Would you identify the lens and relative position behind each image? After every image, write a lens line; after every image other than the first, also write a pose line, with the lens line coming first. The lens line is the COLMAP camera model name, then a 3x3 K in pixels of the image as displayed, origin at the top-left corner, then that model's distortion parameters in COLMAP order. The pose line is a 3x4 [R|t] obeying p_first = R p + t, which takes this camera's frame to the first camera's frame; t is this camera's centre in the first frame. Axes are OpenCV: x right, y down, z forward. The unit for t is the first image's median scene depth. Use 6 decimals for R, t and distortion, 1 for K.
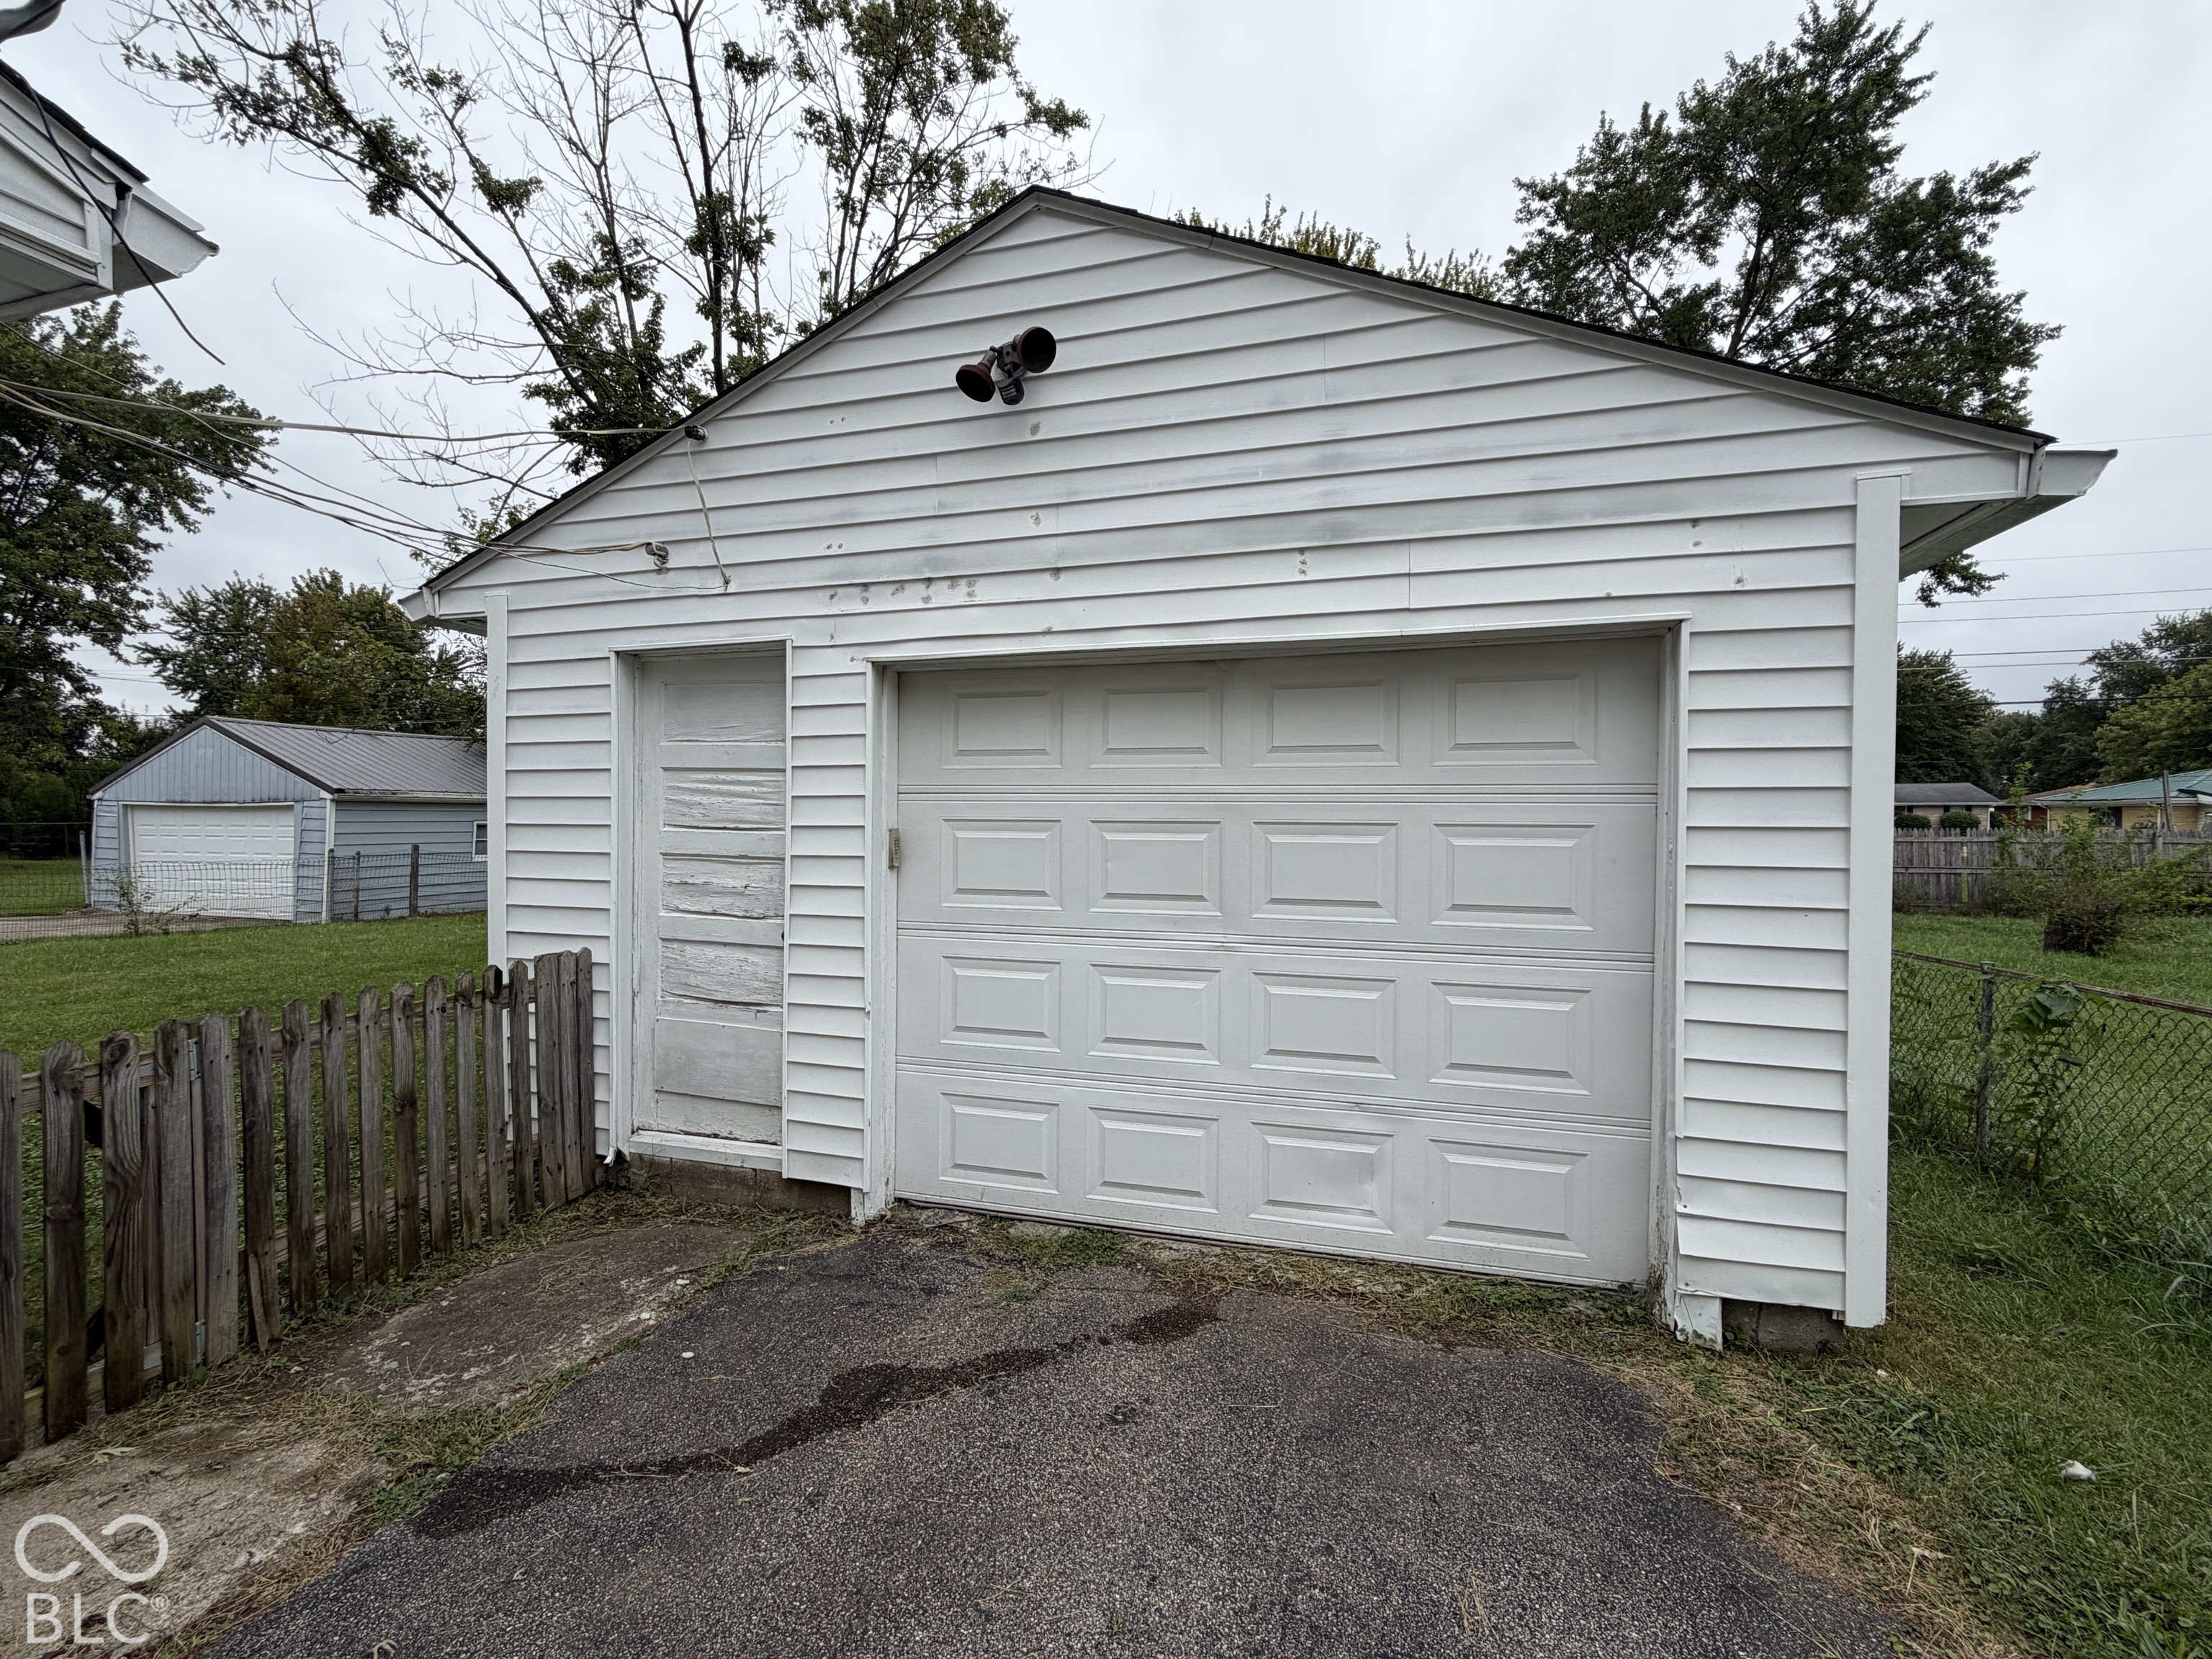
lens RADIAL K [[954.9, 0, 1101.6], [0, 954.9, 834.9], [0, 0, 1]] dist [0.000720, 0.000154]
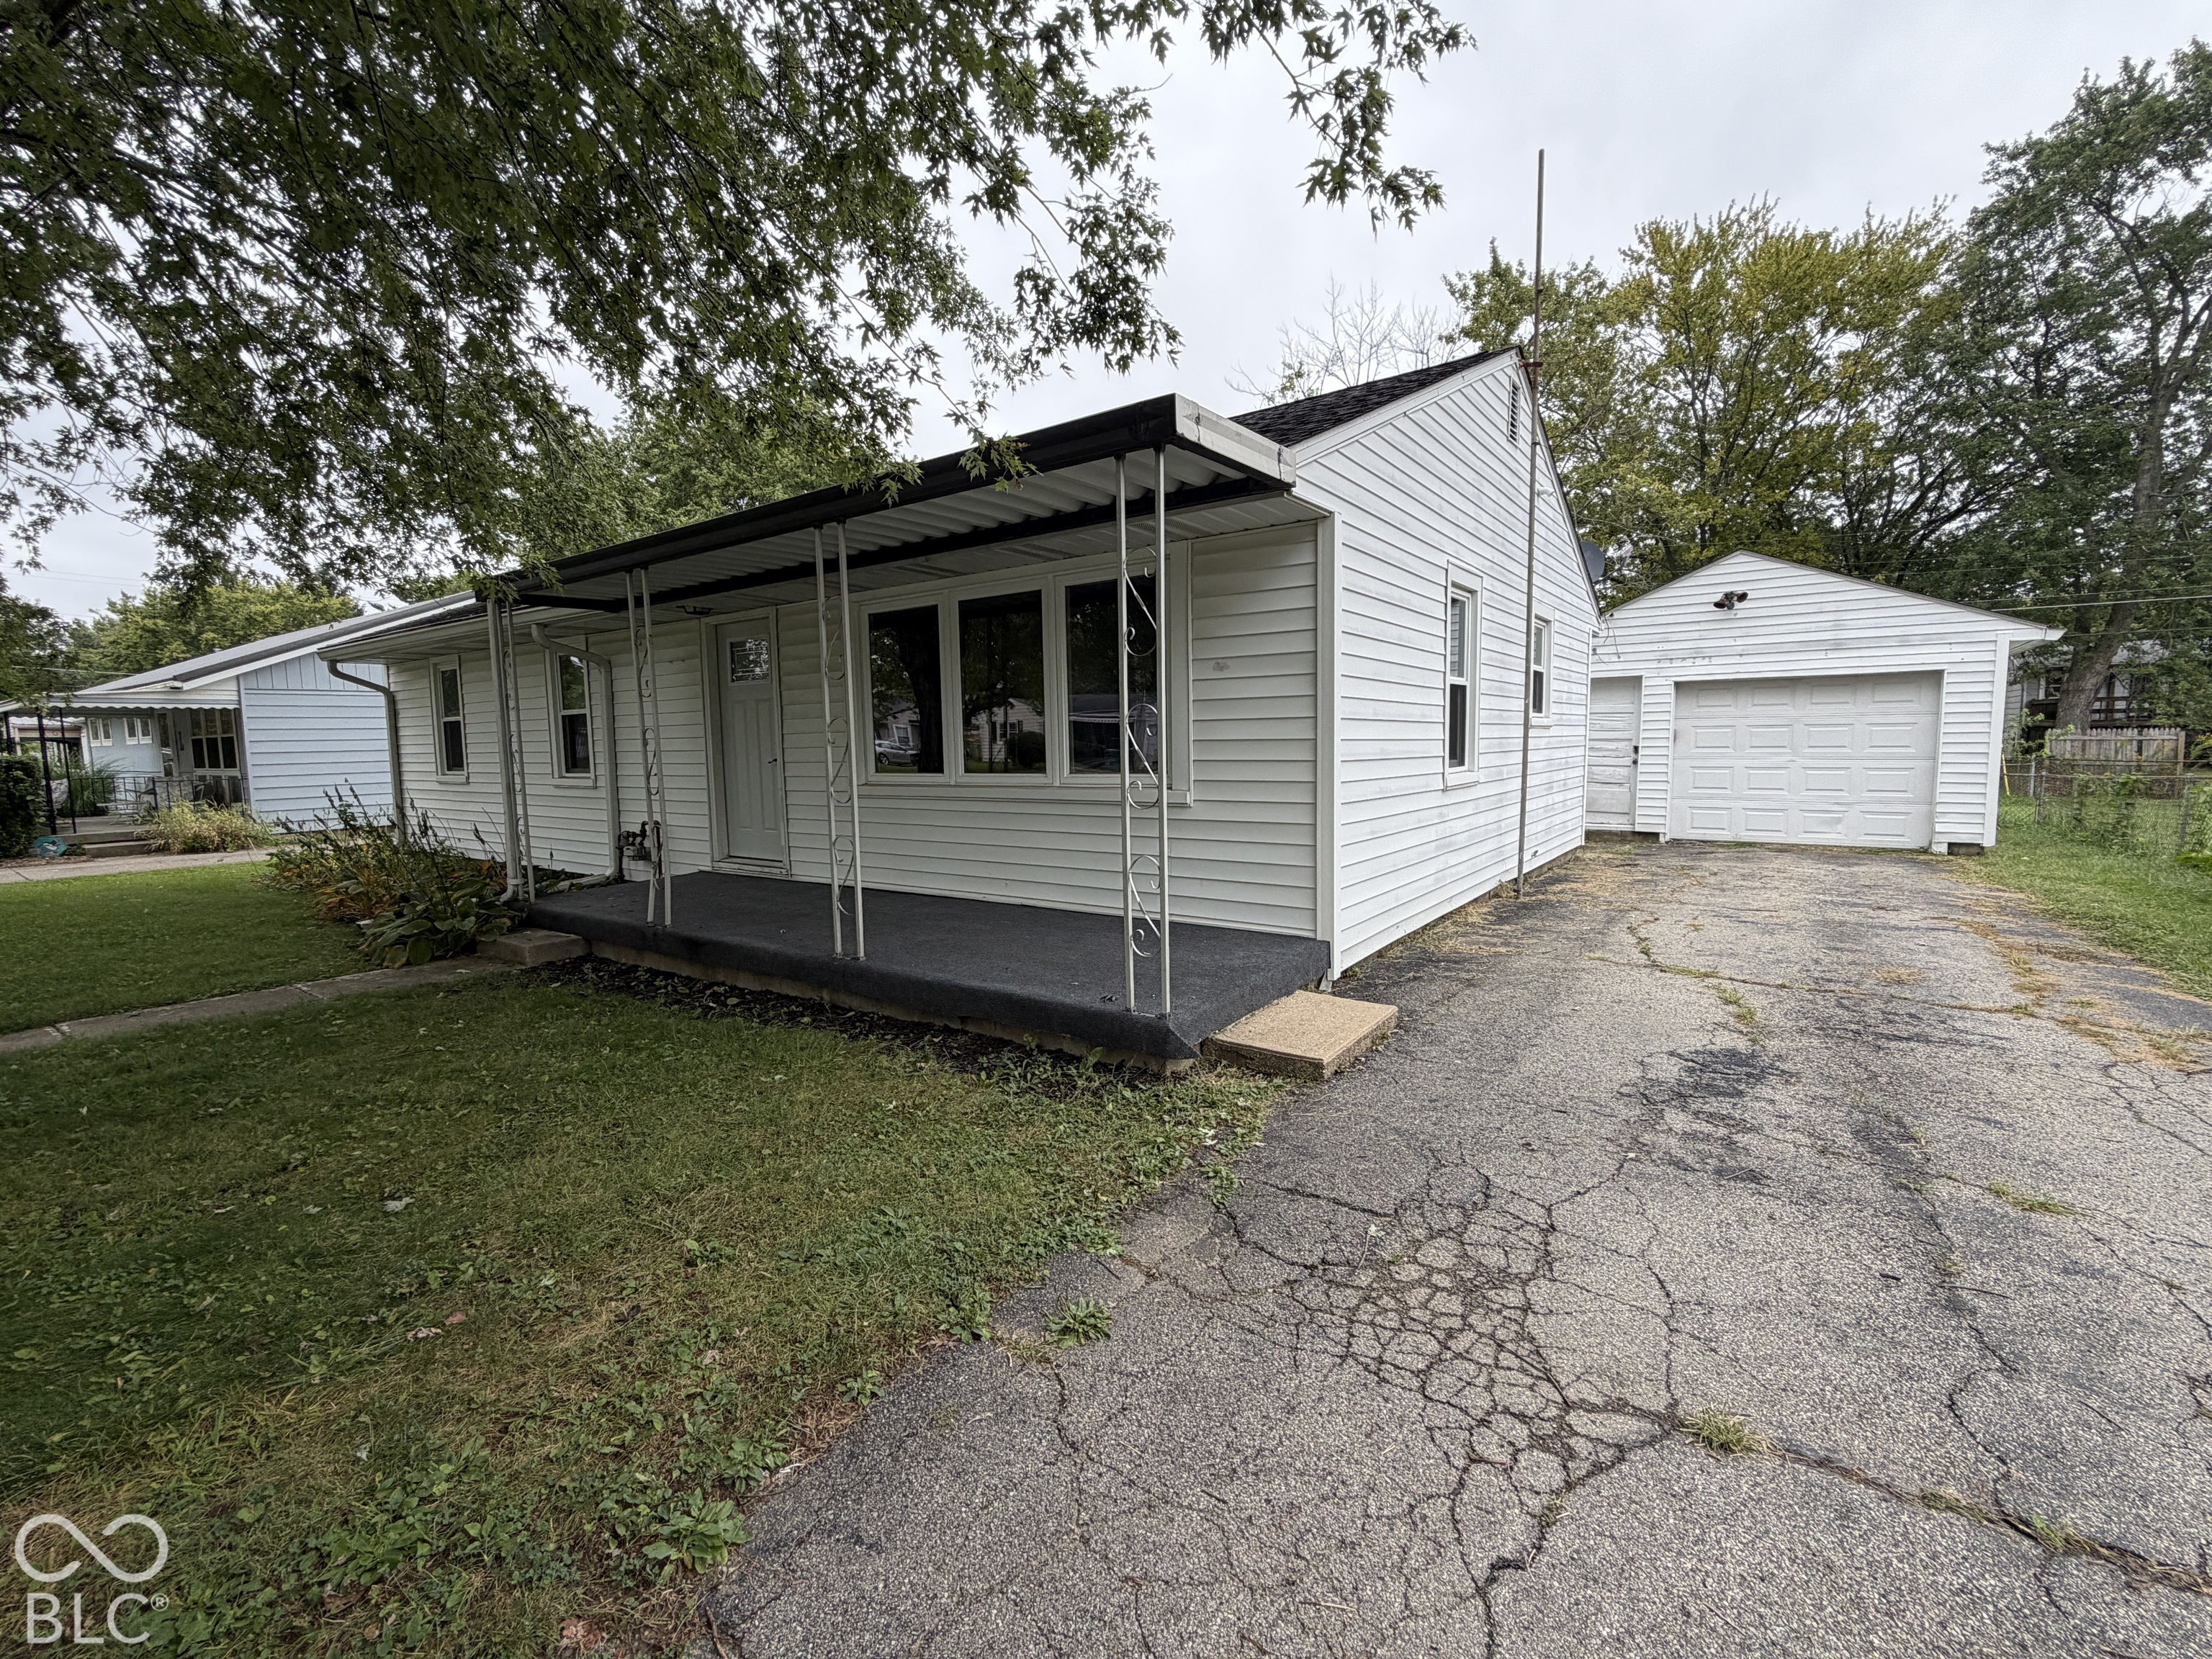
lens RADIAL K [[954.9, 0, 1107.6], [0, 954.9, 834.2], [0, 0, 1]] dist [0.000720, 0.000154]
pose [[0.944372, 0.012705, -0.328635, -1.042198], [0.013817, 0.996839, 0.078243, 0.074068], [0.328590, -0.078432, 0.941210, -3.017197]]
